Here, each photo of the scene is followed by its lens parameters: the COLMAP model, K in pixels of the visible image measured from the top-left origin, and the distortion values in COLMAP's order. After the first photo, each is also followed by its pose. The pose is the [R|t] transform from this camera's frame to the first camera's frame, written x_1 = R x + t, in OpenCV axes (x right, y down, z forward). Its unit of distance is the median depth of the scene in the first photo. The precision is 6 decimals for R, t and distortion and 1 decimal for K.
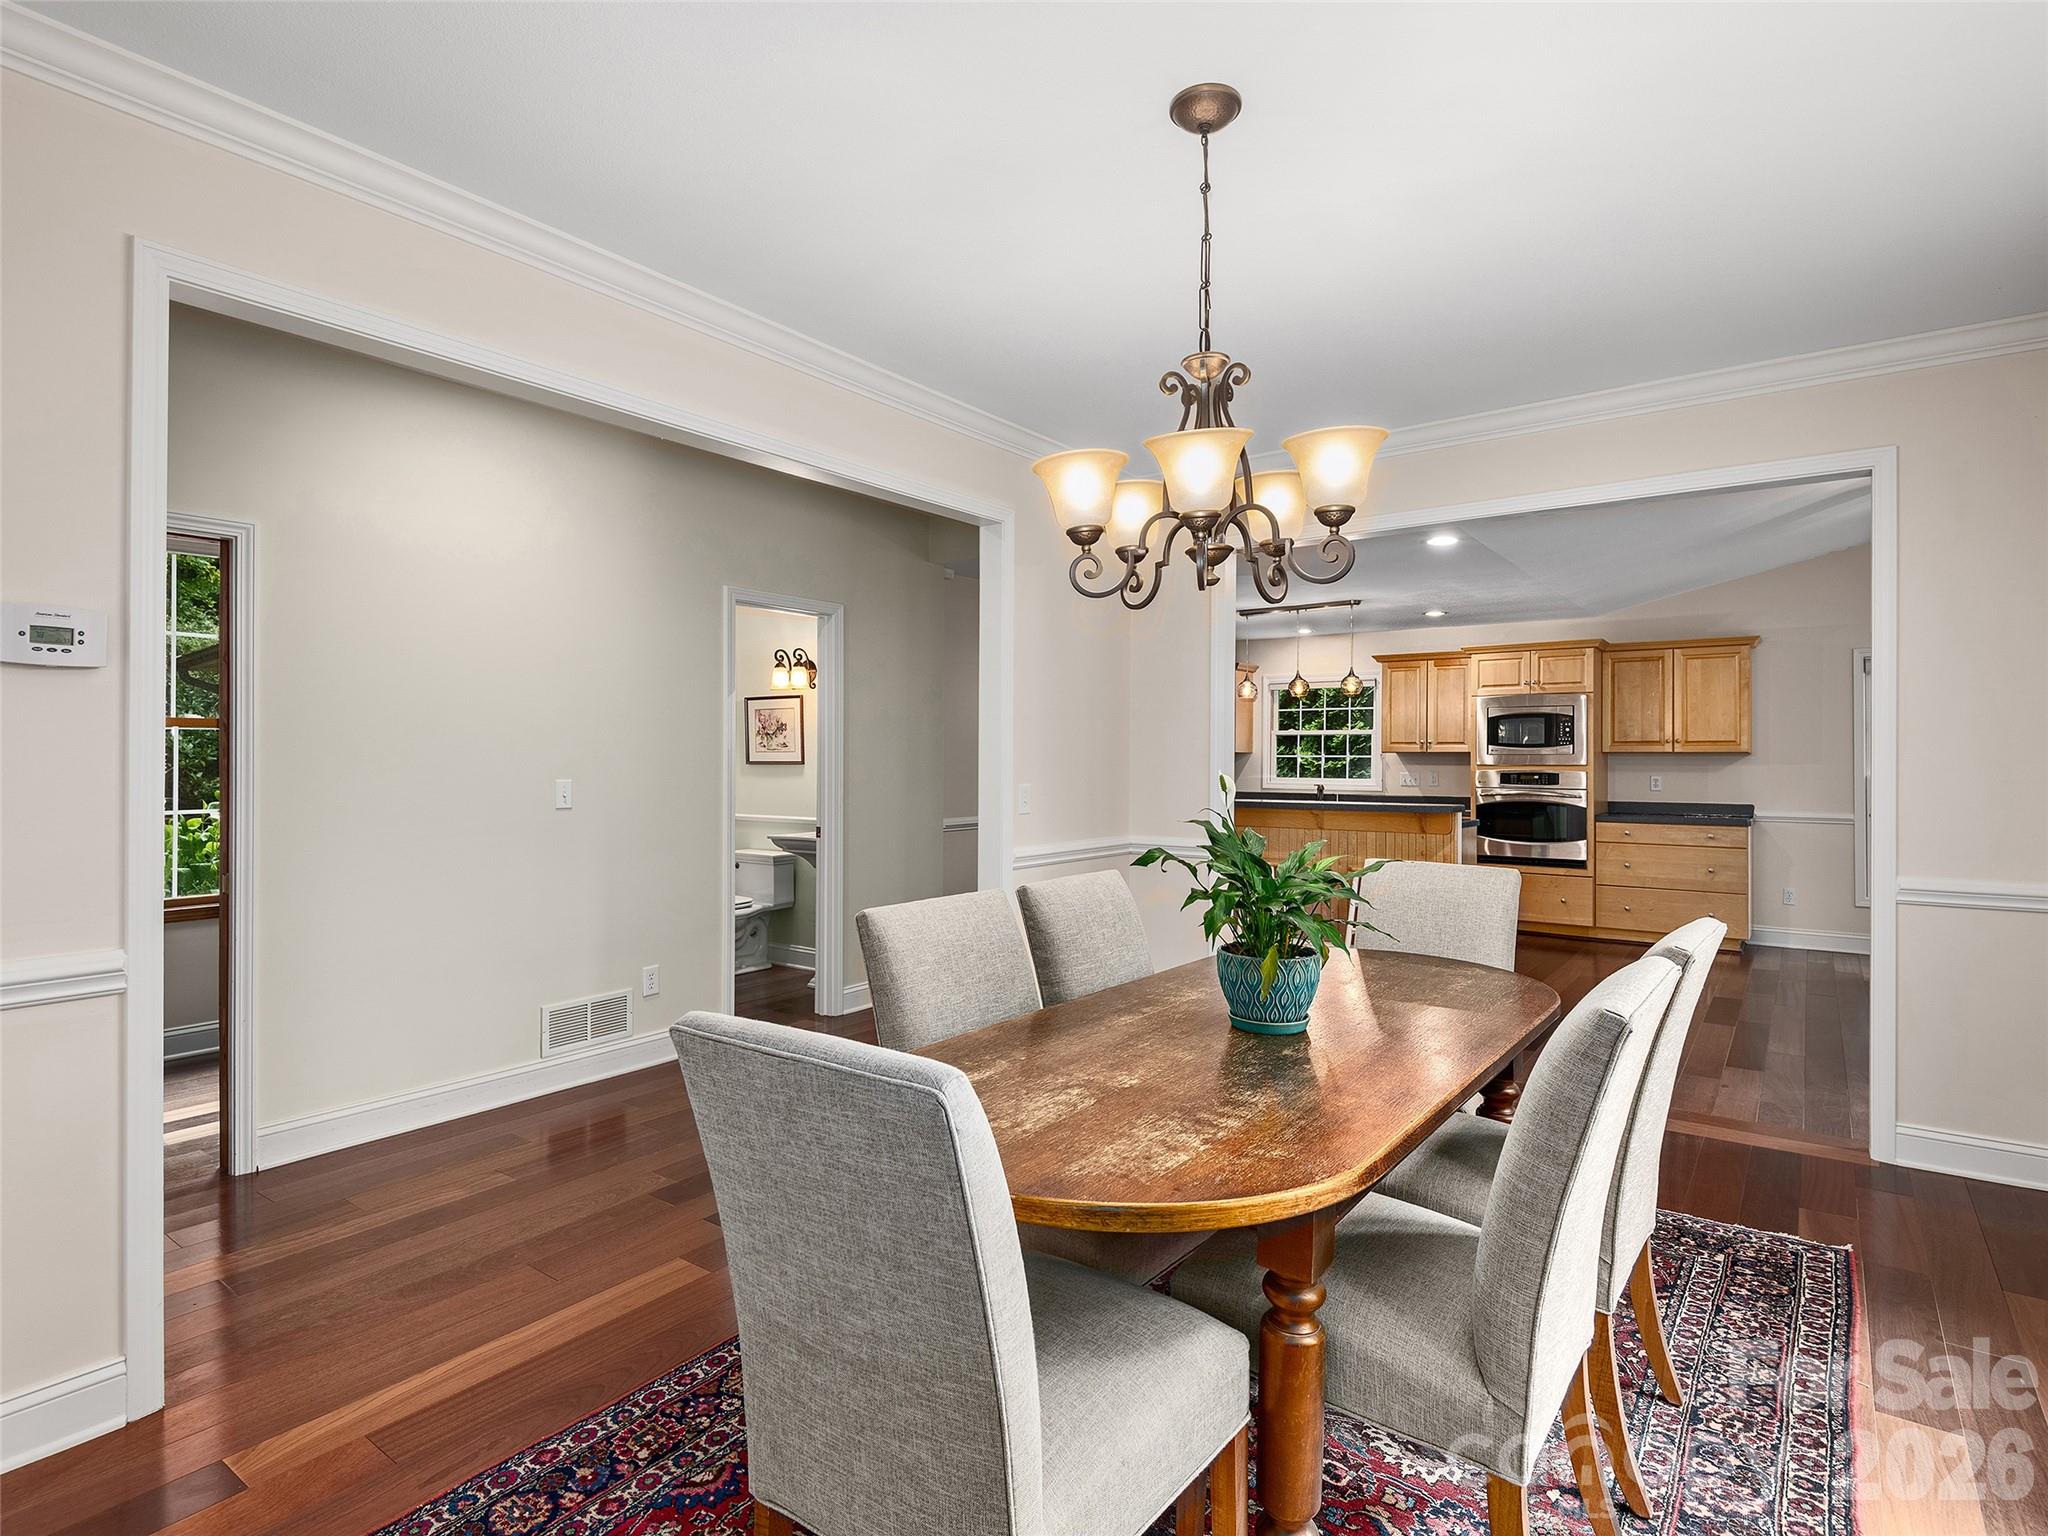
lens RADIAL K [[1066.5, 0, 1028.2], [0, 1066.5, 759.4], [0, 0, 1]] dist [0.000249, 0.000005]
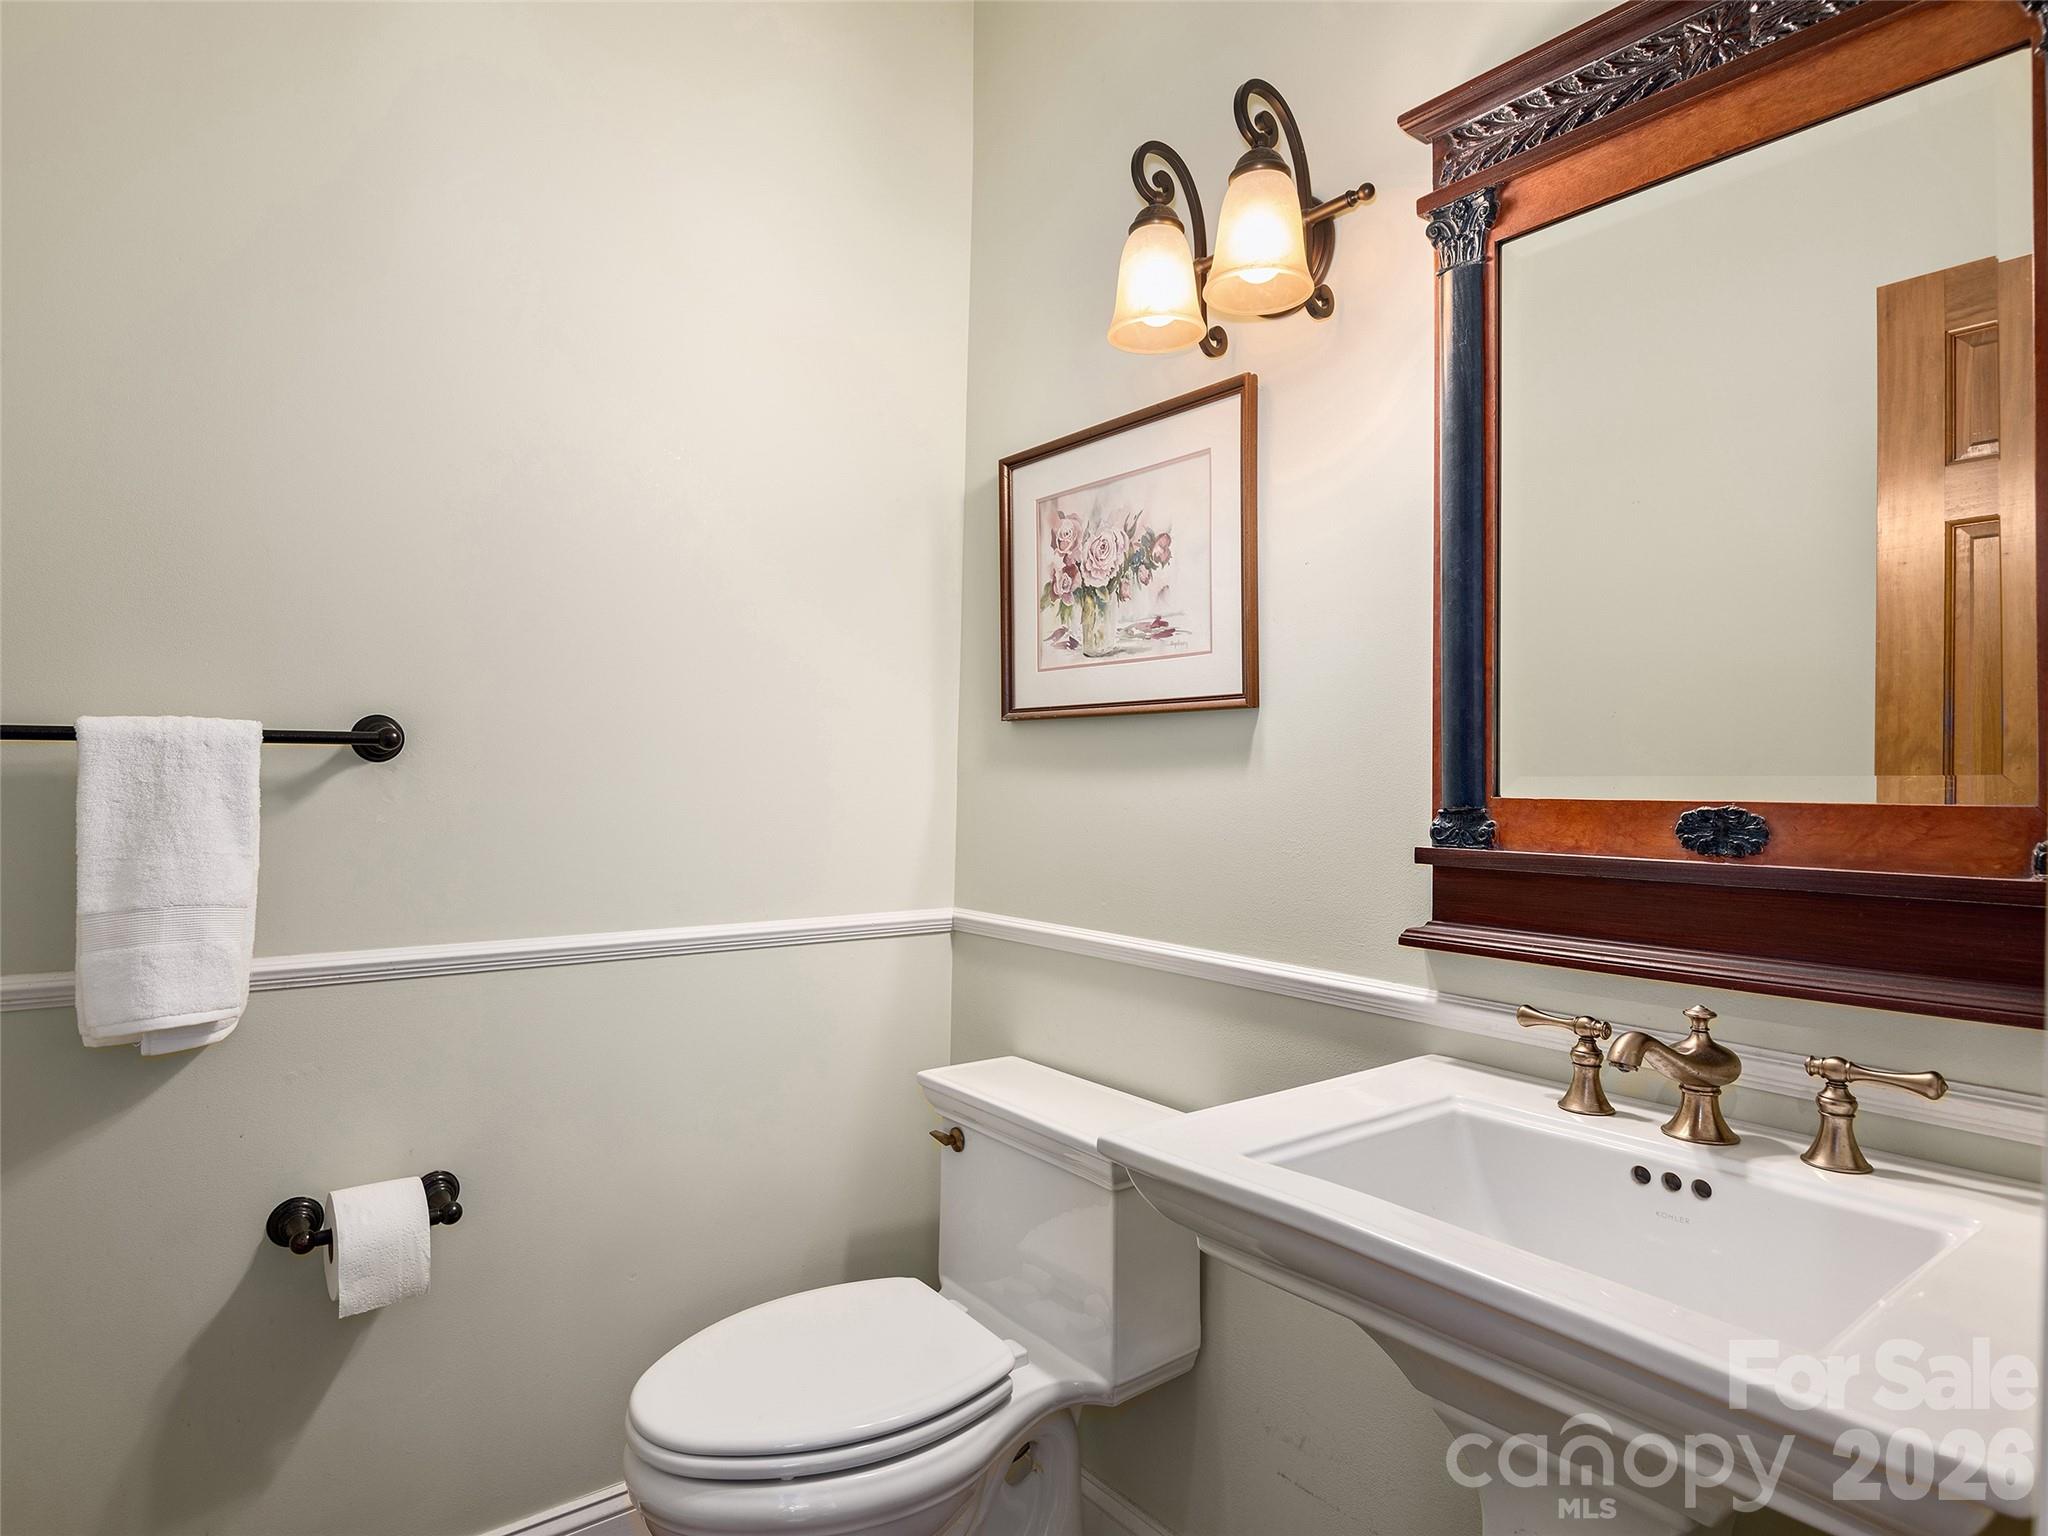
lens RADIAL K [[1161.5, 0, 1023.6], [0, 1161.5, 768.2], [0, 0, 1]] dist [-0.001452, 0.000041]
pose [[0.963062, 0.007265, -0.269183, -0.273701], [-0.010310, 0.999898, -0.009900, 0.027374], [0.269083, 0.012309, 0.963038, 1.088894]]
